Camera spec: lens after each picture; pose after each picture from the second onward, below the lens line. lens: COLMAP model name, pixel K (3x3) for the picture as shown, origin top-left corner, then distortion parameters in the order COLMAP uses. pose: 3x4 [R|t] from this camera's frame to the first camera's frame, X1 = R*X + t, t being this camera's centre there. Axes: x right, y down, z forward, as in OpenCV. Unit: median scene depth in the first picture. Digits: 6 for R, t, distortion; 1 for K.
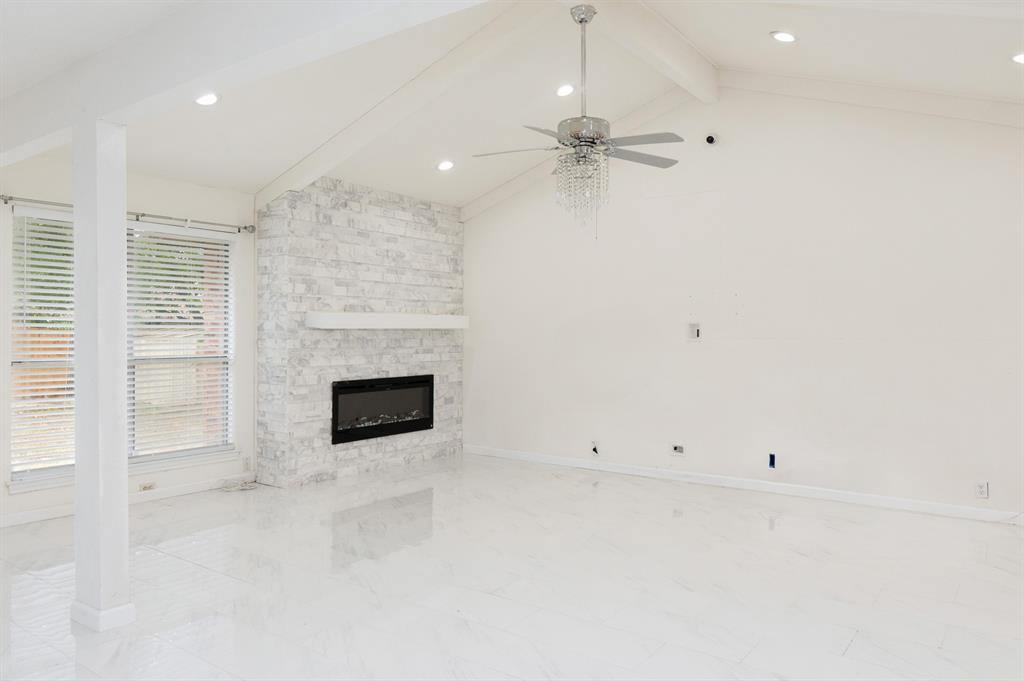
lens RADIAL K [[721.0, 0, 508.2], [0, 721.0, 344.6], [0, 0, 1]] dist [0.008916, 0.000649]
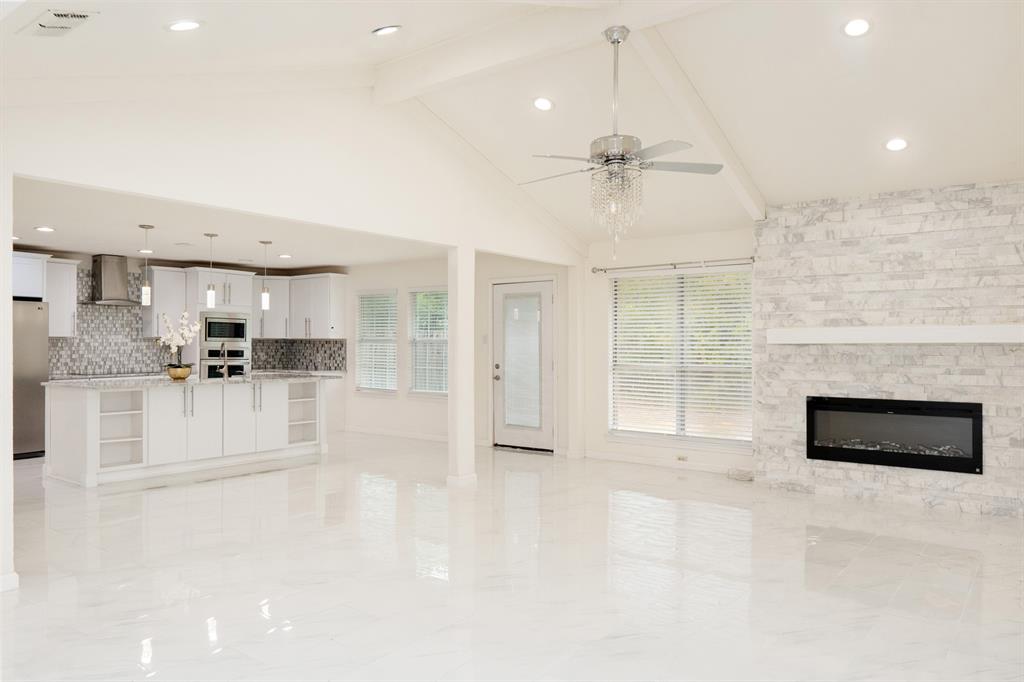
lens RADIAL K [[721.0, 0, 478.0], [0, 721.0, 345.9], [0, 0, 1]] dist [0.008916, 0.000649]
pose [[-0.039979, 0.003986, -0.999193, 0.767160], [-0.015130, 0.999875, 0.004594, -0.016209], [0.999086, 0.015302, -0.039914, 0.563898]]
